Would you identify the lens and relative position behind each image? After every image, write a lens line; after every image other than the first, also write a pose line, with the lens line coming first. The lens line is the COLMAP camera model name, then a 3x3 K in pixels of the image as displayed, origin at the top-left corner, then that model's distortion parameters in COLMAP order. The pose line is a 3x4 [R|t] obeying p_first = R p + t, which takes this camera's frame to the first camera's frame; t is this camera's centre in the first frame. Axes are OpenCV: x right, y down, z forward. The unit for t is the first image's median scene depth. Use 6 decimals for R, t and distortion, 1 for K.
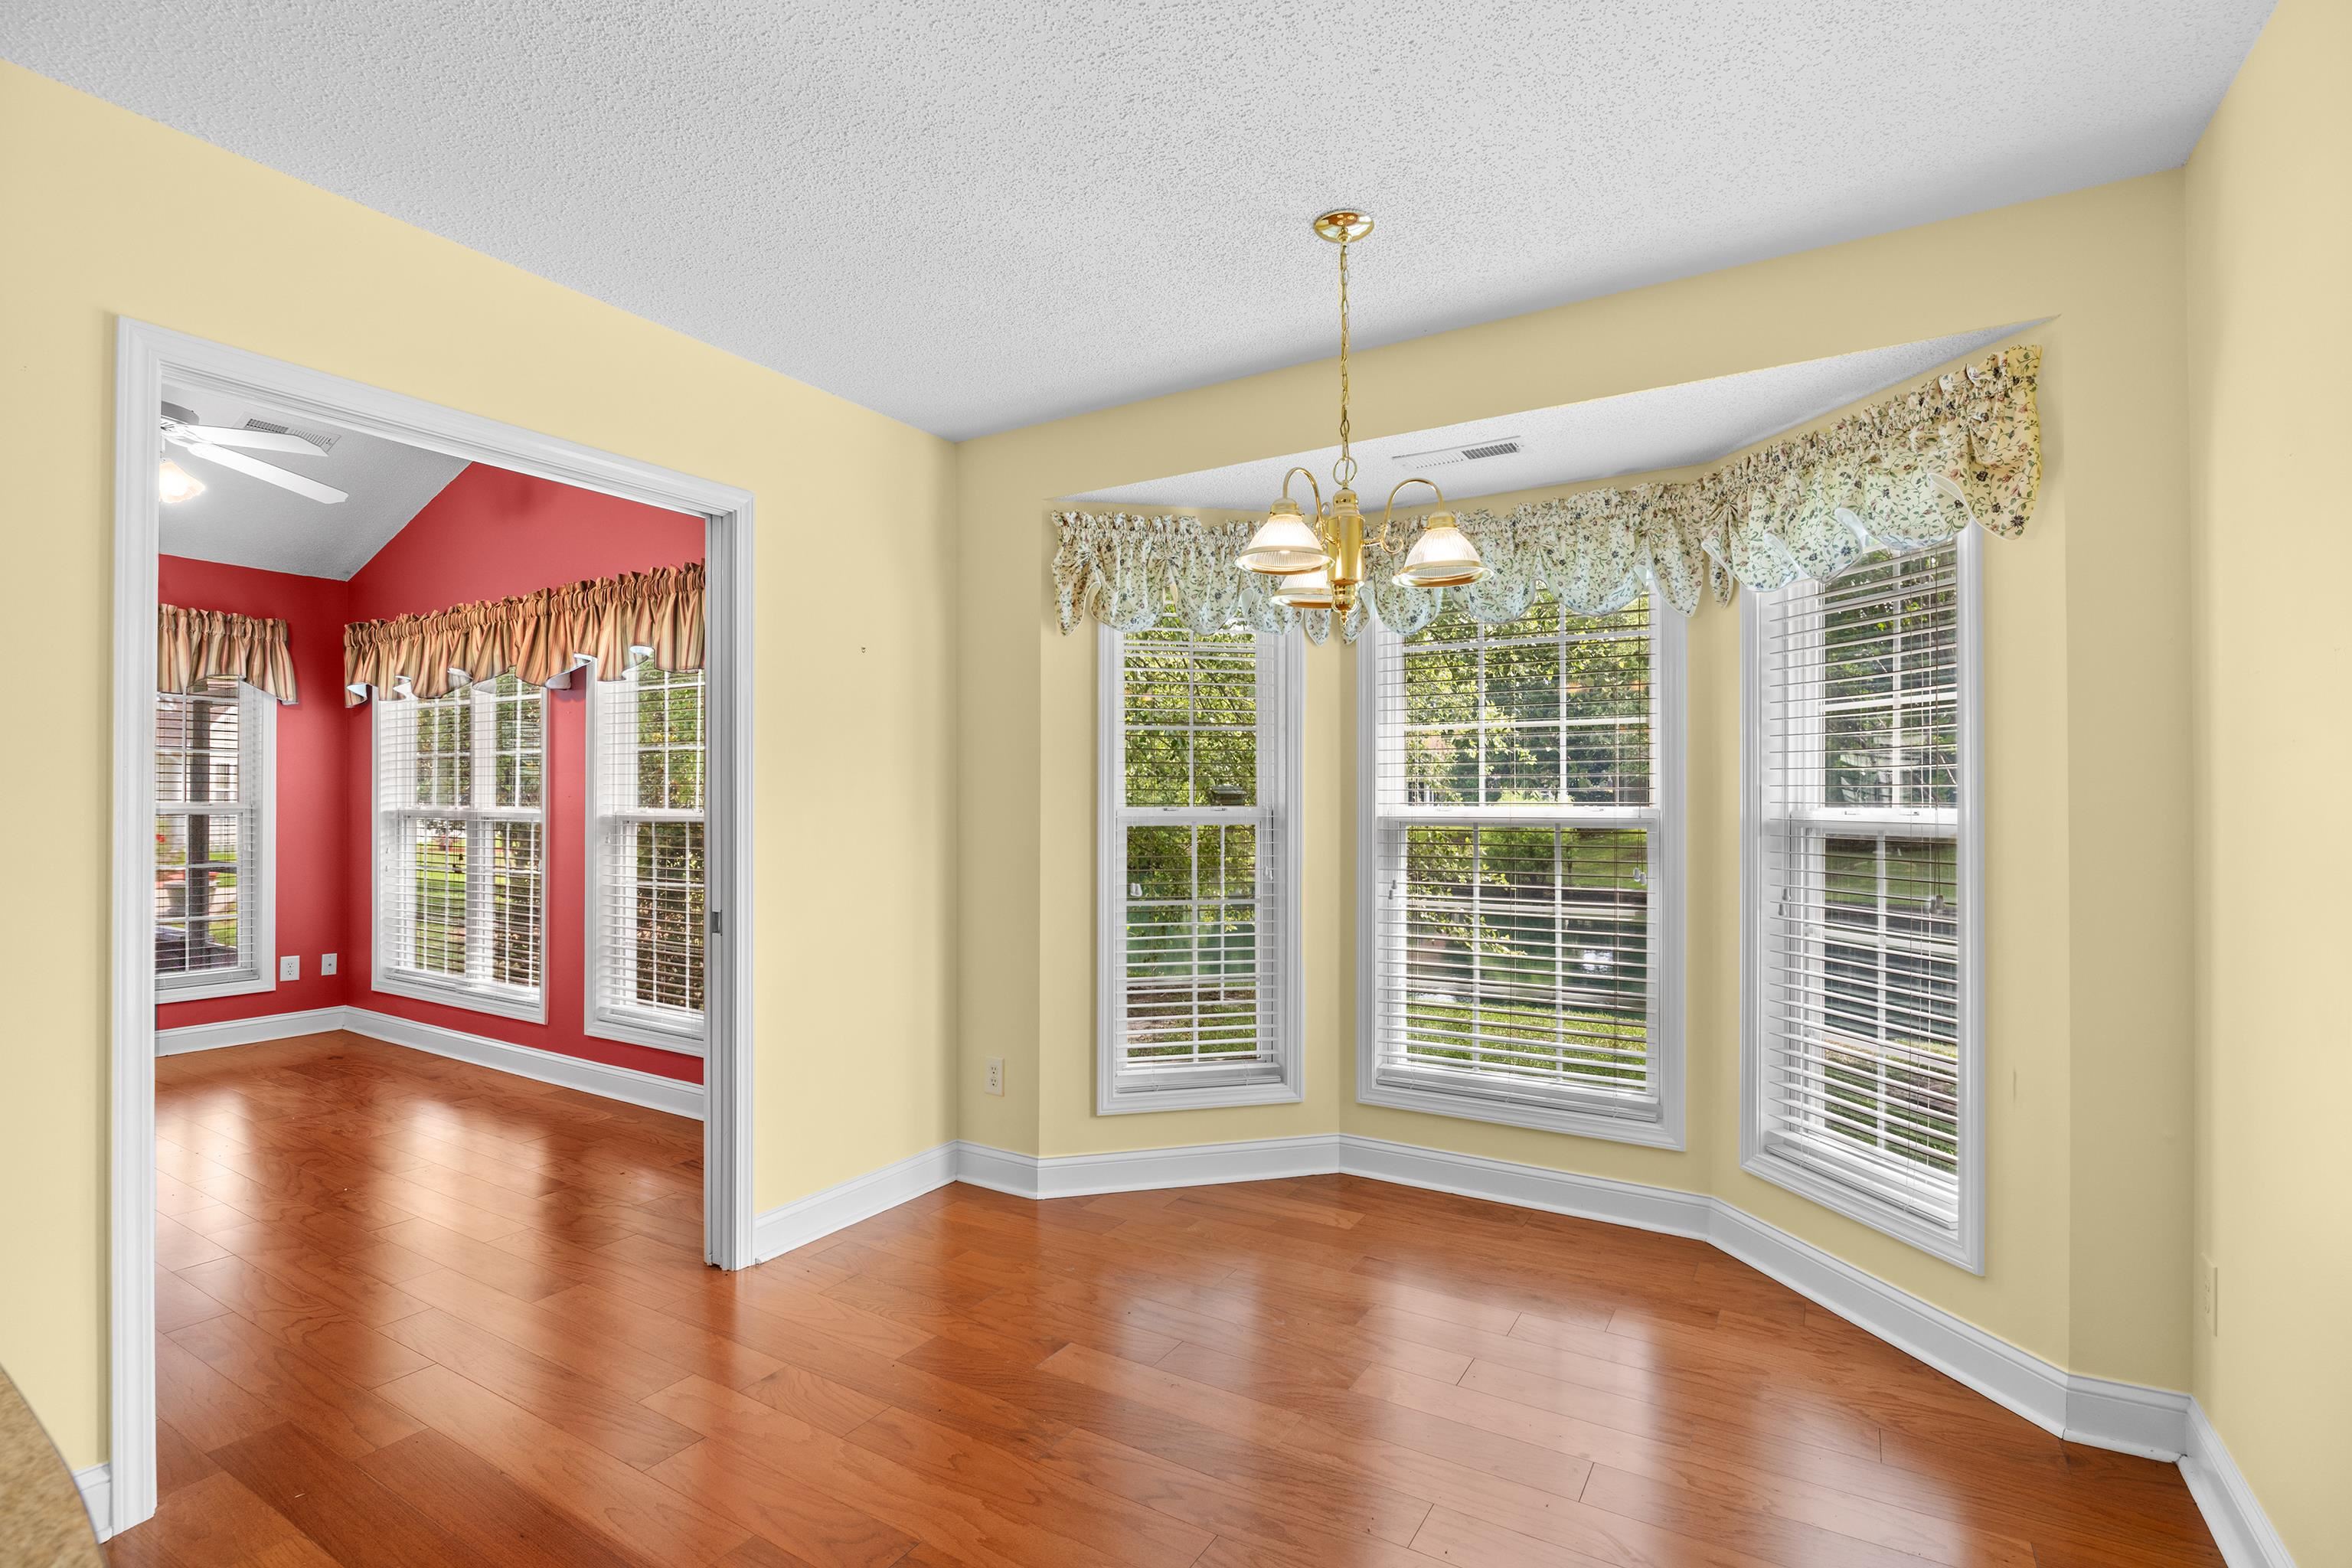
lens RADIAL K [[1109.1, 0, 1180.1], [0, 1109.1, 797.0], [0, 0, 1]] dist [-0.003070, 0.000080]
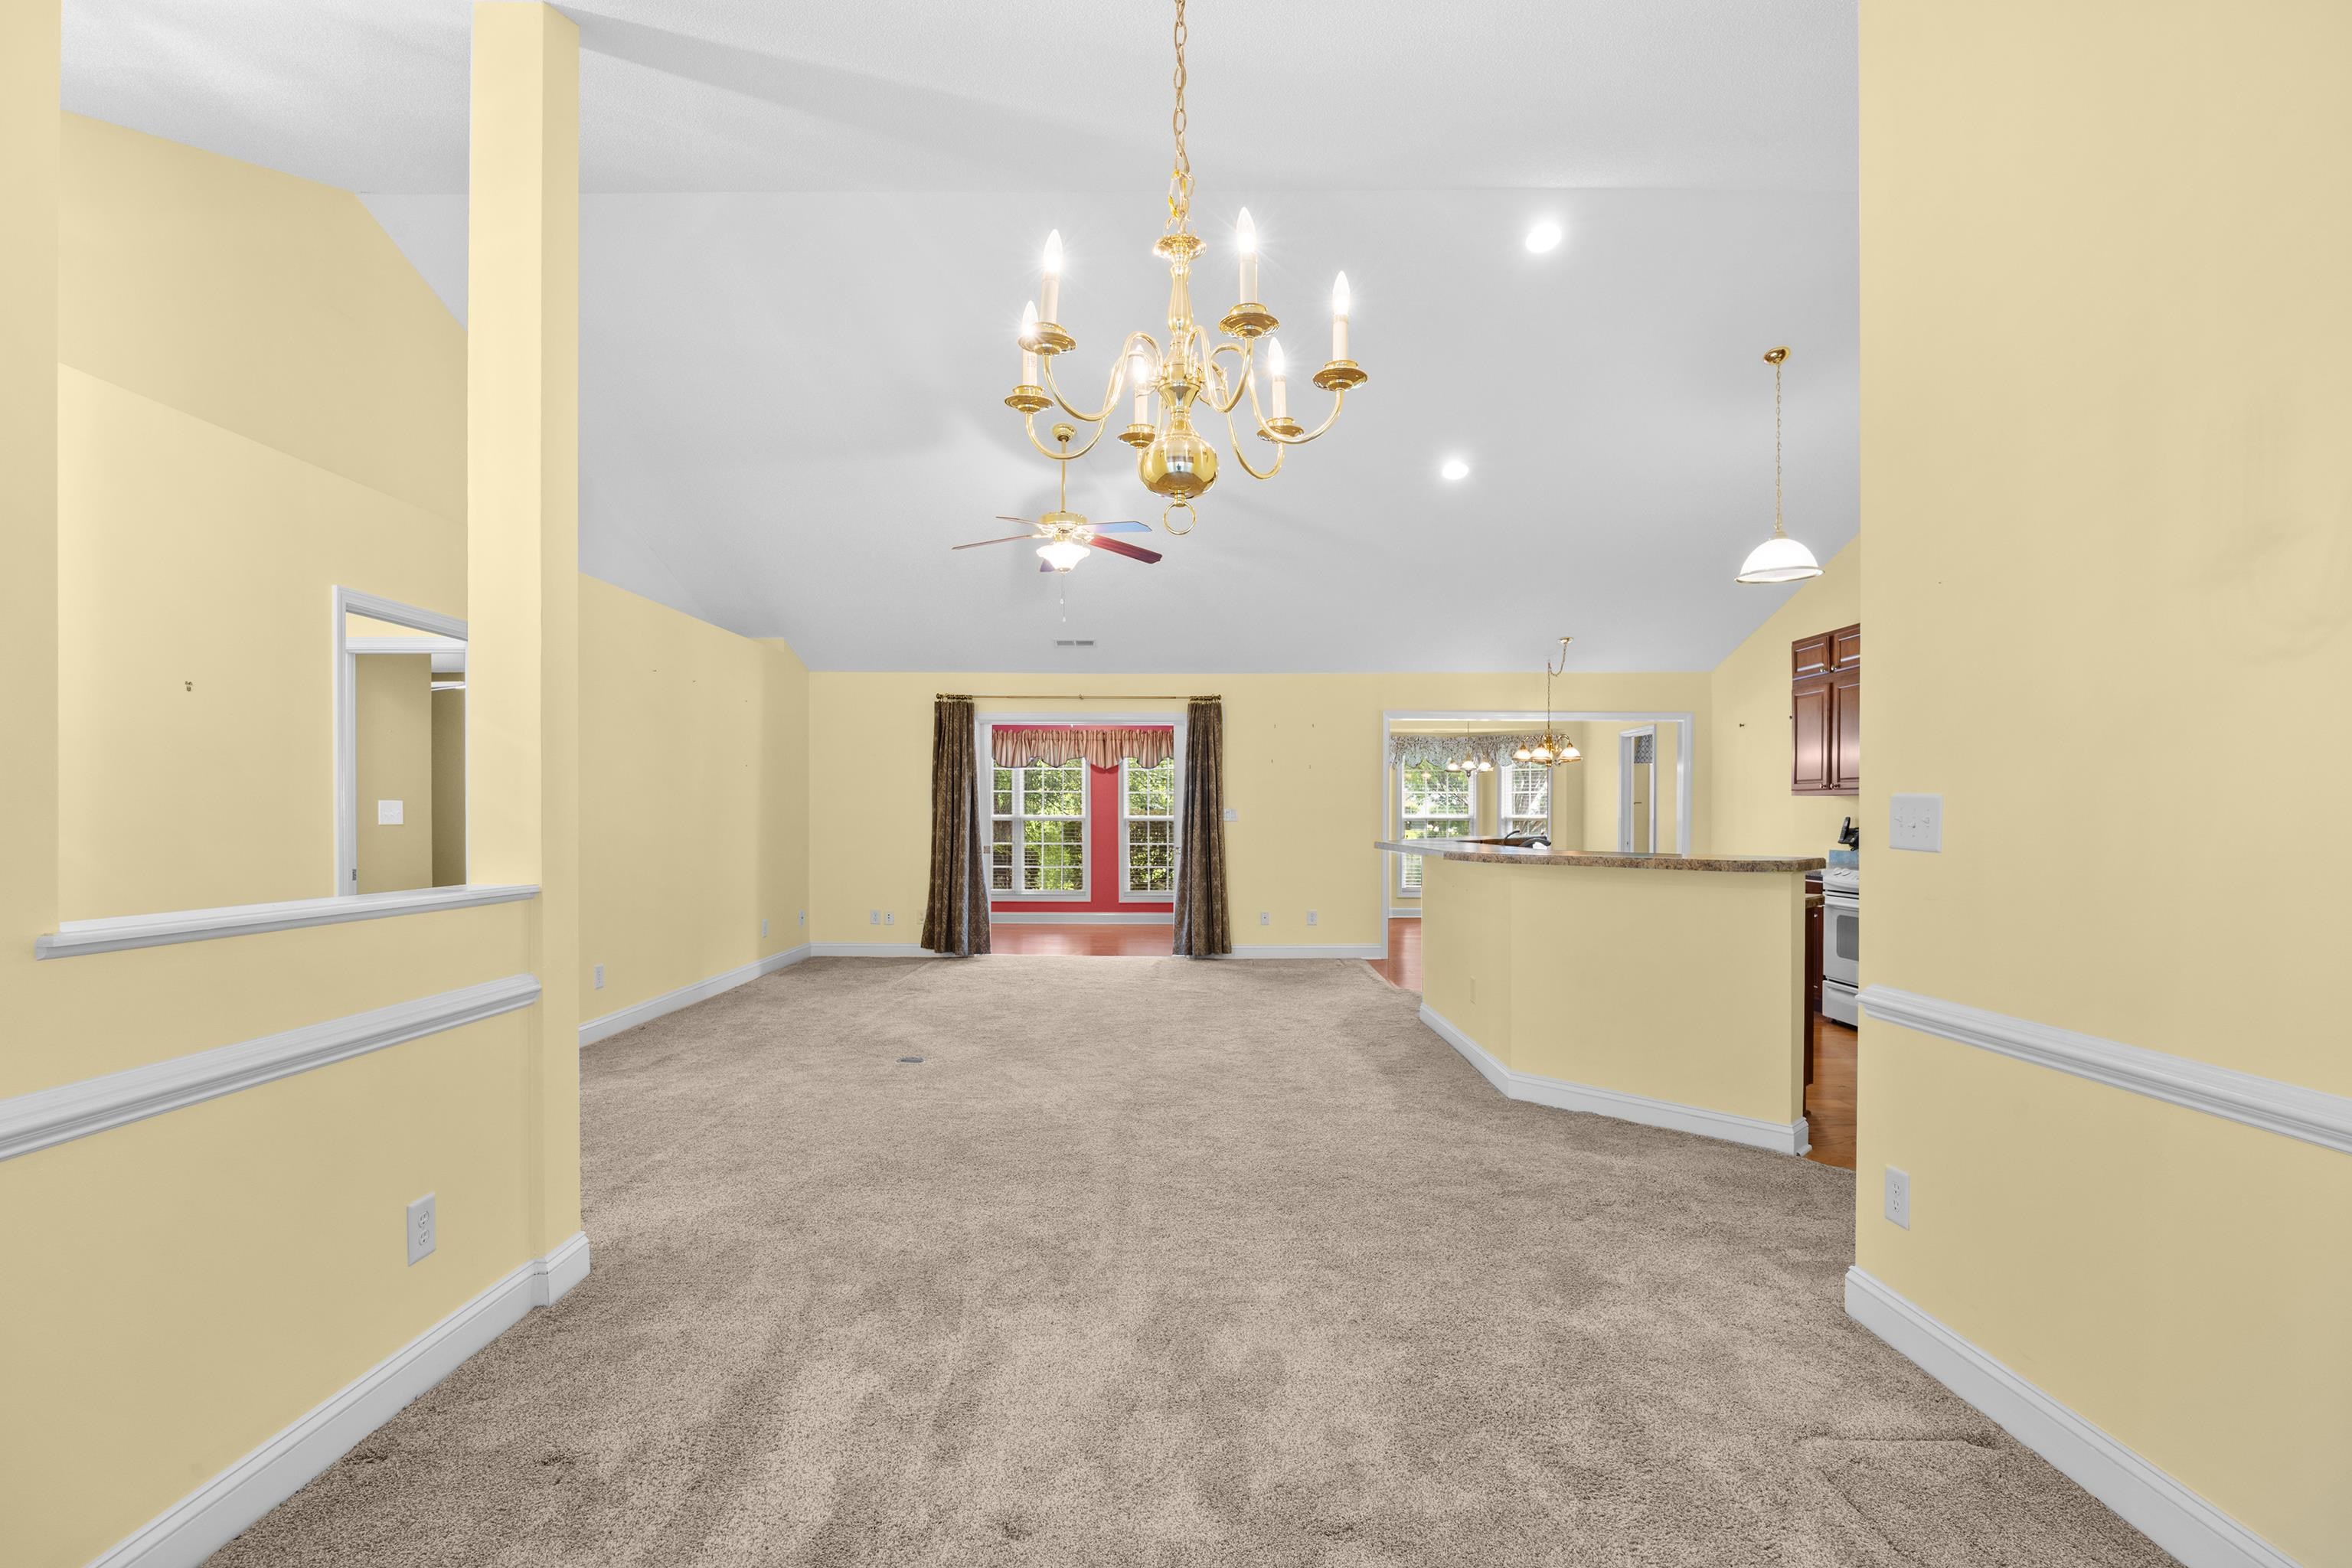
lens RADIAL K [[1109.4, 0, 1175.3], [0, 1109.4, 820.0], [0, 0, 1]] dist [-0.012775, 0.000245]
pose [[0.858385, -0.000747, 0.513005, -2.266179], [-0.003374, 0.999969, 0.007101, 0.000466], [-0.512994, -0.007826, 0.858356, -1.682009]]
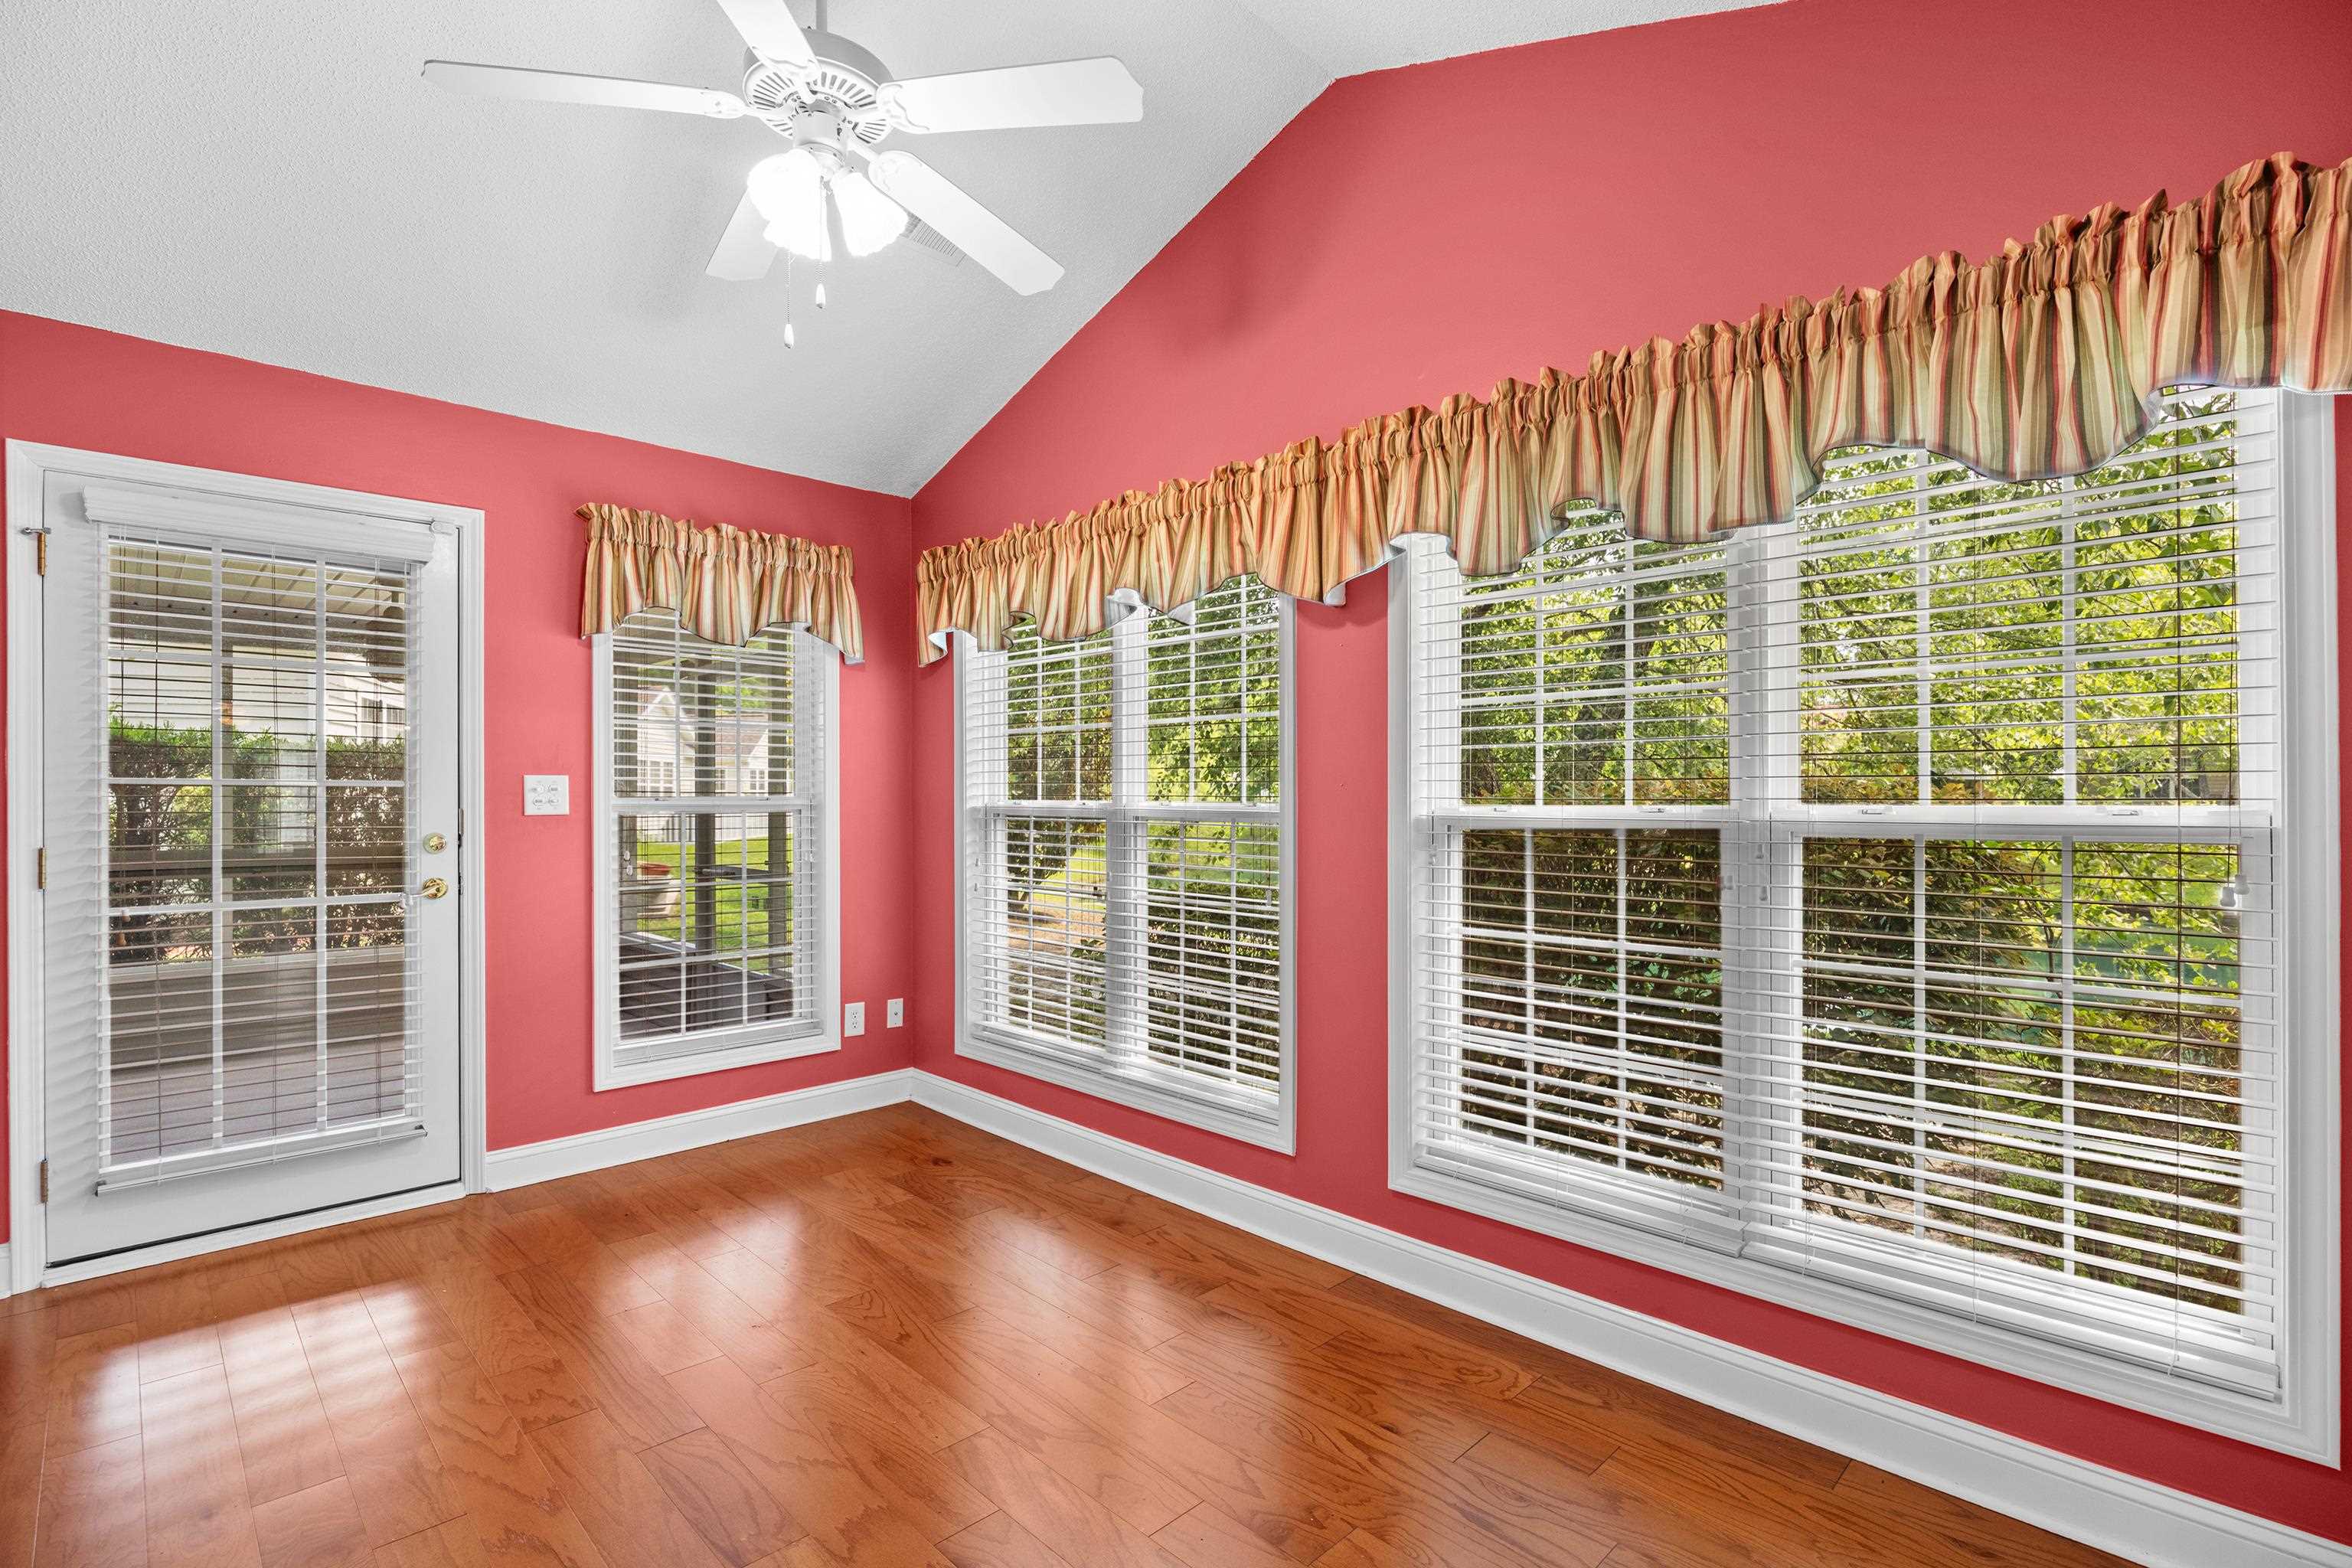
lens RADIAL K [[1099.9, 0, 1184.9], [0, 1099.9, 800.5], [0, 0, 1]] dist [-0.009087, 0.000369]
pose [[0.972354, -0.001270, -0.233510, -0.653339], [0.003672, 0.999945, 0.009853, 0.002202], [0.233484, -0.010438, 0.972305, 0.527432]]
